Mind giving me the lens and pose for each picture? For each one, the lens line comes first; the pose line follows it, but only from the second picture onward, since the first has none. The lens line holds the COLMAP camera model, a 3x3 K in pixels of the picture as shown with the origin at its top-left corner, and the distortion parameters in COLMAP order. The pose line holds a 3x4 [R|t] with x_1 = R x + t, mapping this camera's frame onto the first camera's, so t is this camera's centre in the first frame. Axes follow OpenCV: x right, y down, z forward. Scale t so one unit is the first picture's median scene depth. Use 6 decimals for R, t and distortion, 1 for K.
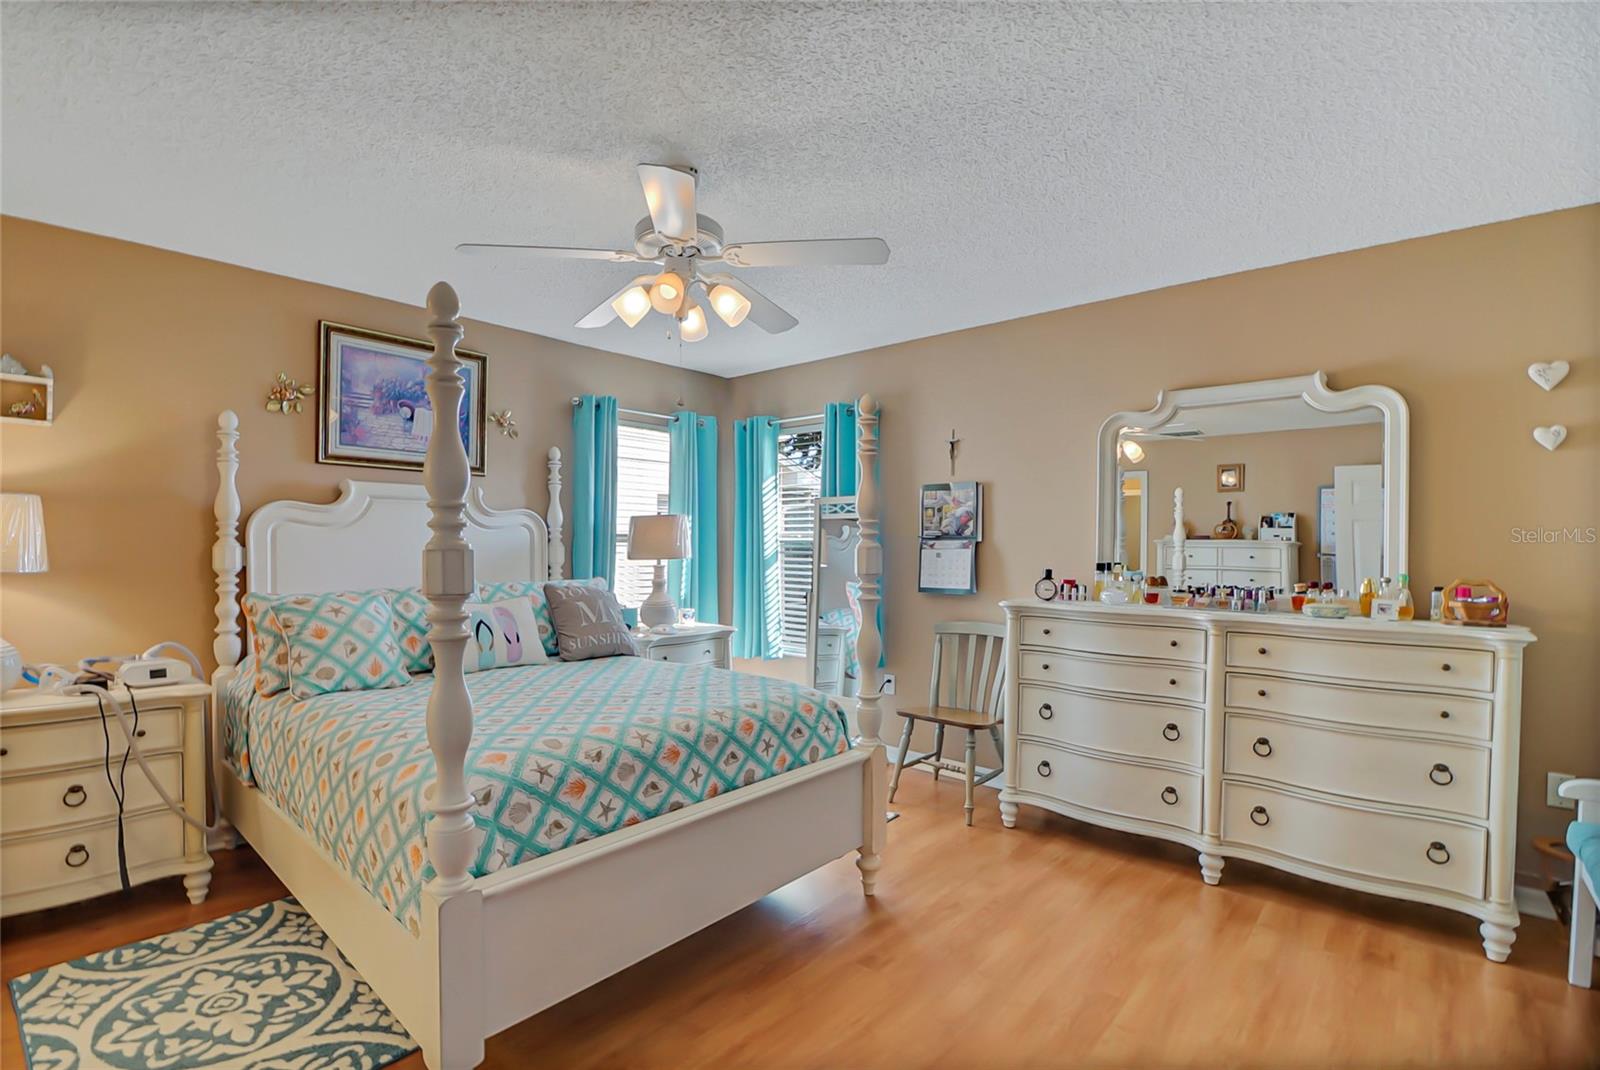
lens RADIAL K [[717.6, 0, 765.6], [0, 717.6, 563.5], [0, 0, 1]] dist [-0.001090, -0.021727]
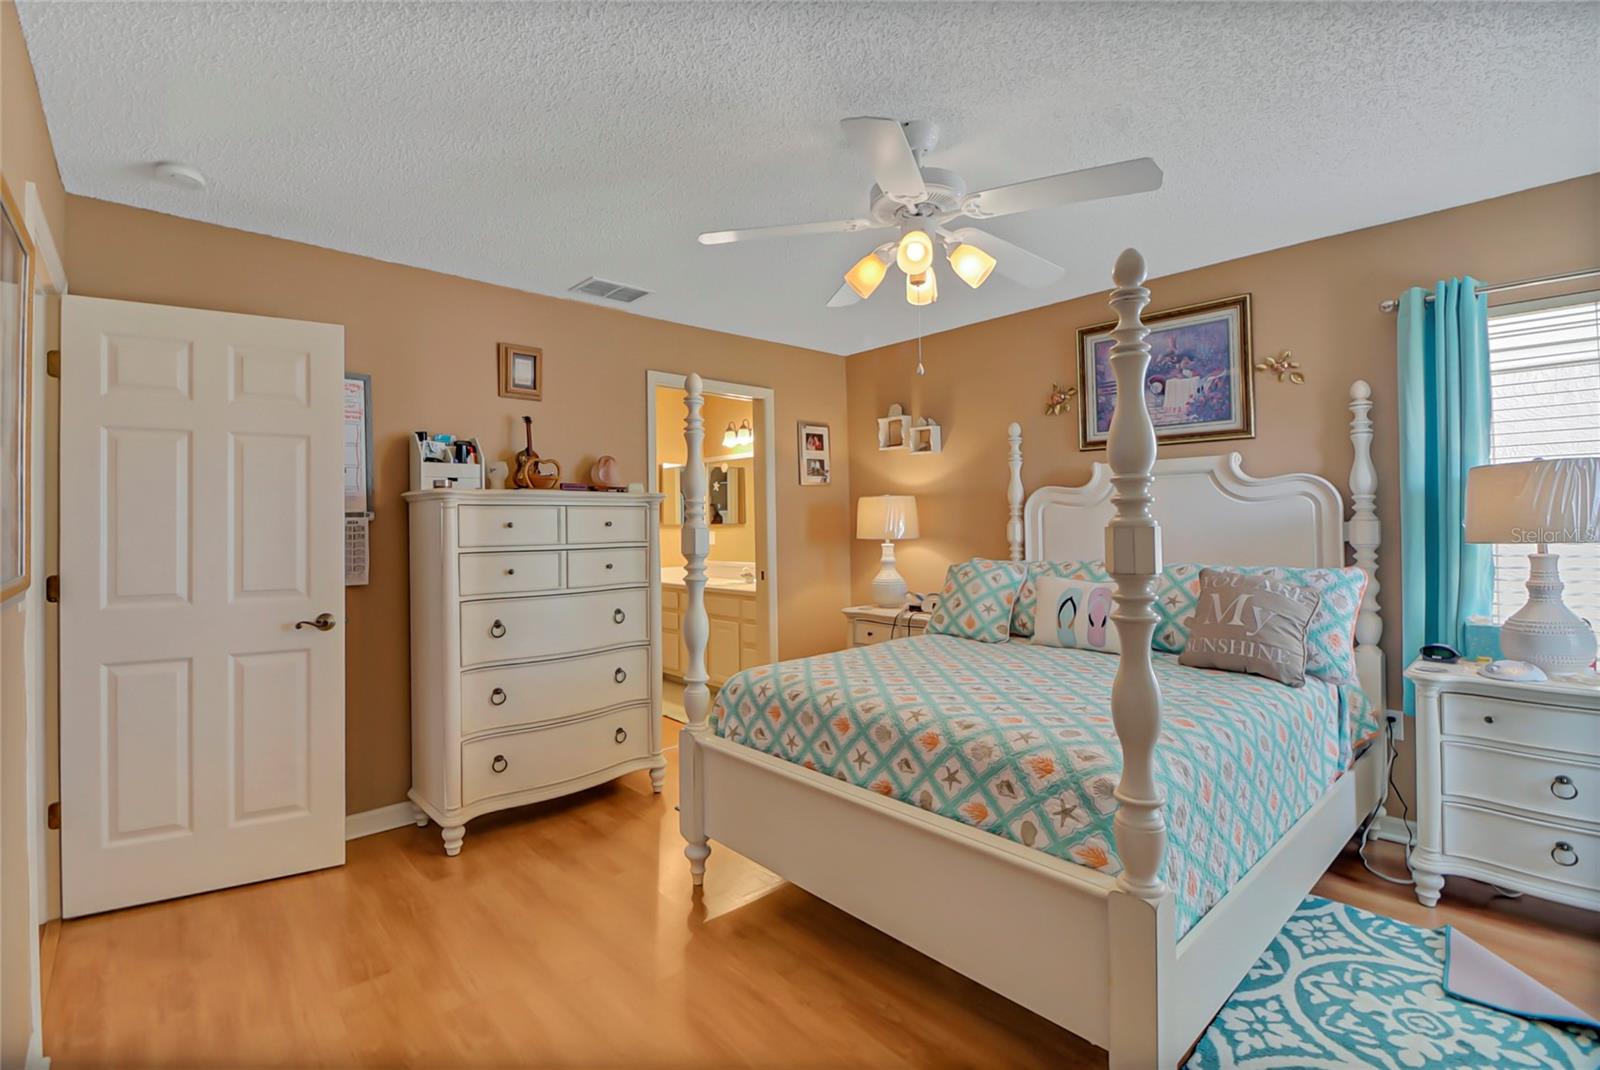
lens RADIAL K [[715.5, 0, 780.9], [0, 715.5, 513.1], [0, 0, 1]] dist [0.000696, -0.011363]
pose [[-0.083419, -0.017249, -0.996365, 0.556208], [-0.018249, 0.999709, -0.015779, -0.013104], [0.996347, 0.016866, -0.083709, 0.605633]]
